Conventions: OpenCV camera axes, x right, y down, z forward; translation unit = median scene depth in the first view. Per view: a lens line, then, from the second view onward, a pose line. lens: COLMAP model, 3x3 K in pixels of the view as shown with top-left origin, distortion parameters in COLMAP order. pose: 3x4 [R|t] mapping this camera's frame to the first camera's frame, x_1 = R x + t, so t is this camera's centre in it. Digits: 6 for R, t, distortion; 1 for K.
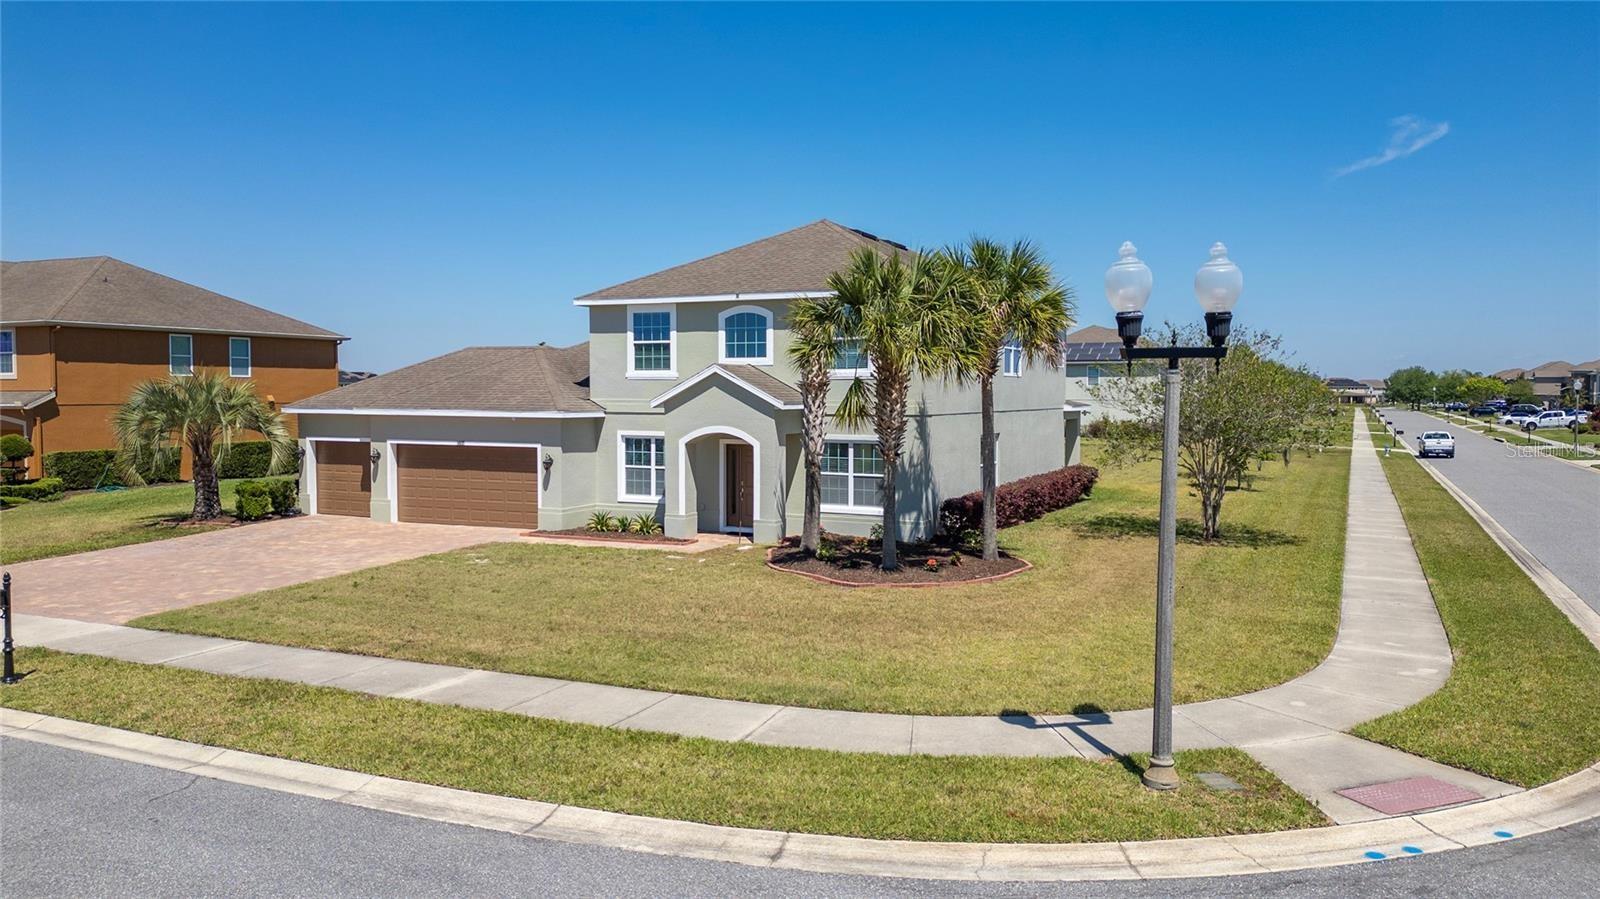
lens RADIAL K [[1136.5, 0, 805.2], [0, 1136.5, 445.4], [0, 0, 1]] dist [0.070439, -0.072450]
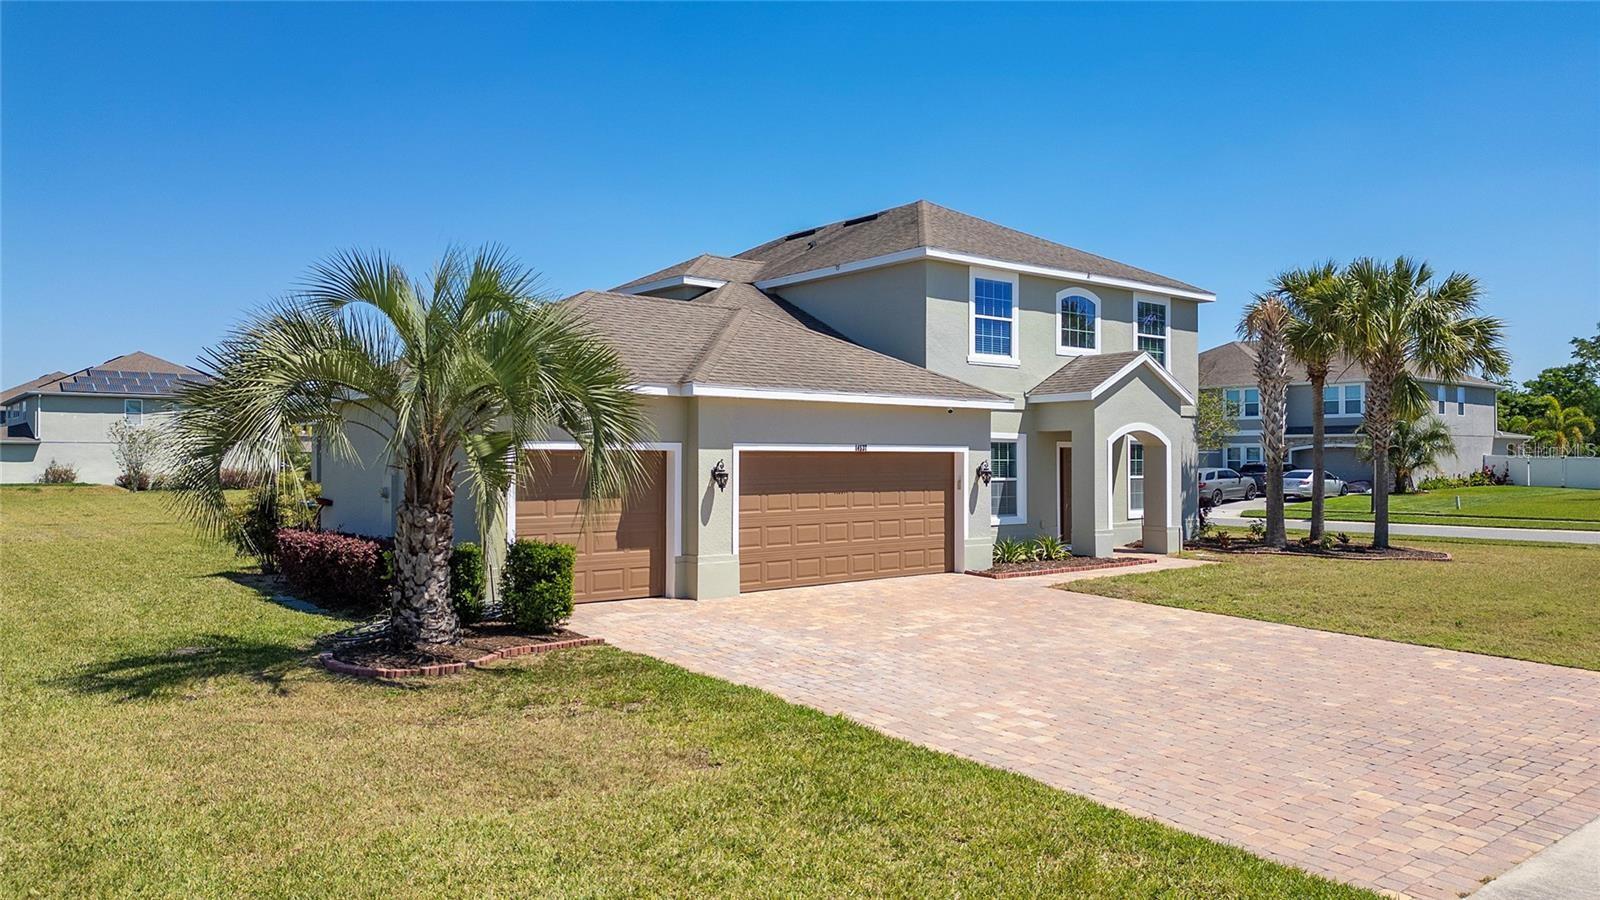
lens RADIAL K [[1134.8, 0, 790.3], [0, 1134.8, 459.3], [0, 0, 1]] dist [0.077031, -0.073375]
pose [[0.425224, -0.002008, 0.905086, -0.905059], [0.041684, 0.998980, -0.017367, 0.013541], [-0.904128, 0.045113, 0.424874, 0.804575]]
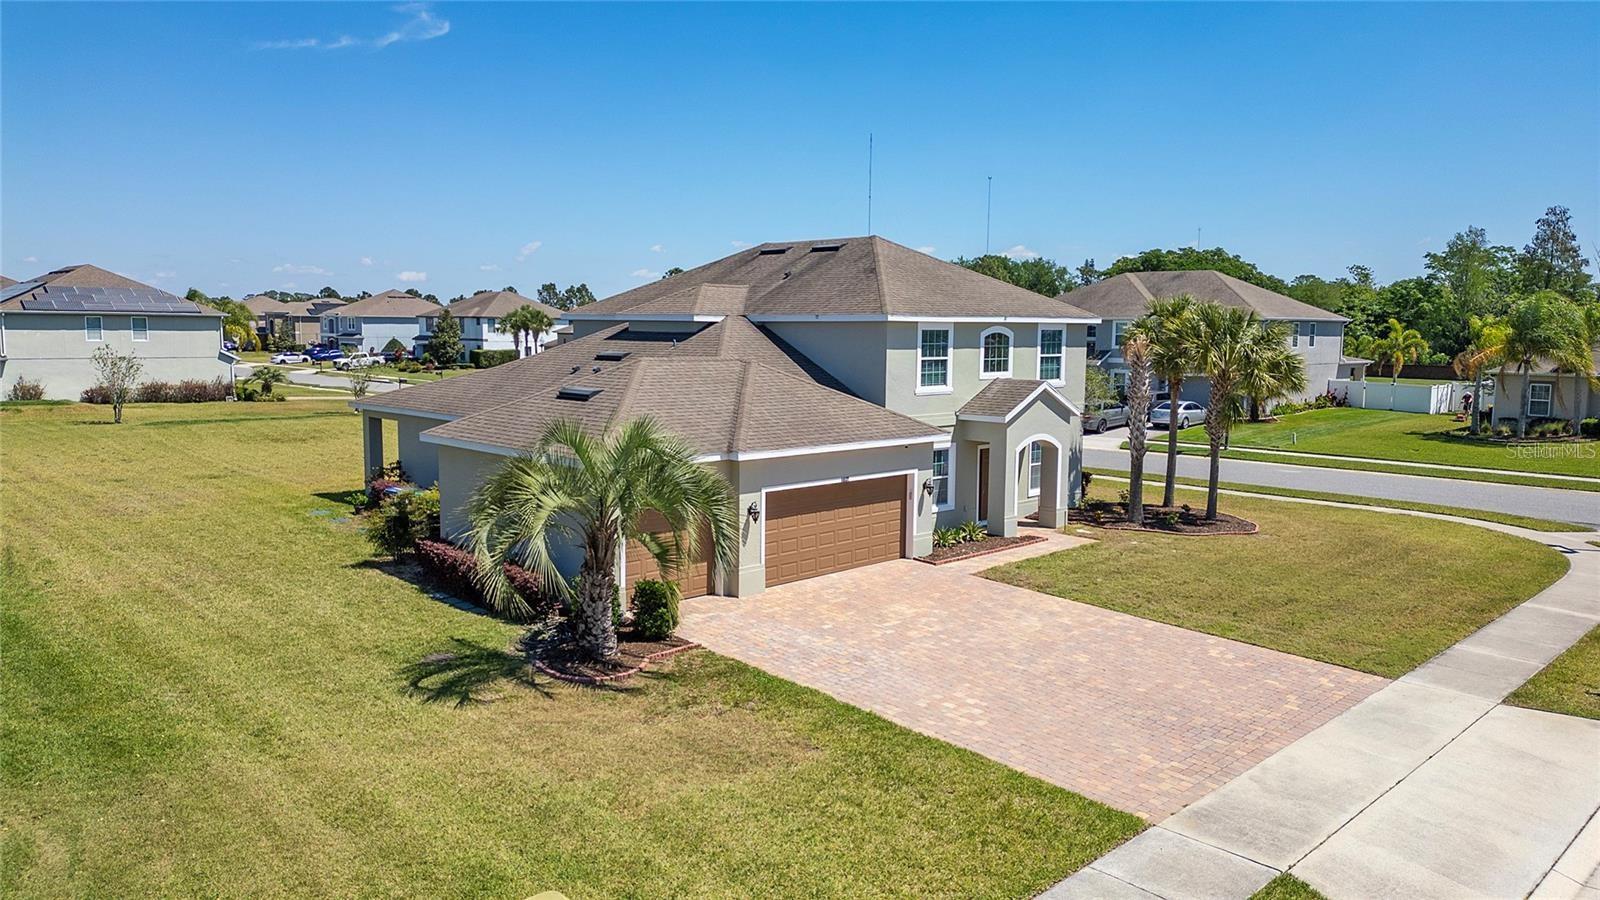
lens RADIAL K [[1134.8, 0, 790.3], [0, 1134.8, 459.3], [0, 0, 1]] dist [0.077031, -0.073375]
pose [[0.348263, -0.108880, 0.931052, -1.154346], [0.034035, 0.994045, 0.103516, -0.111637], [-0.936779, -0.004363, 0.349895, 0.767484]]
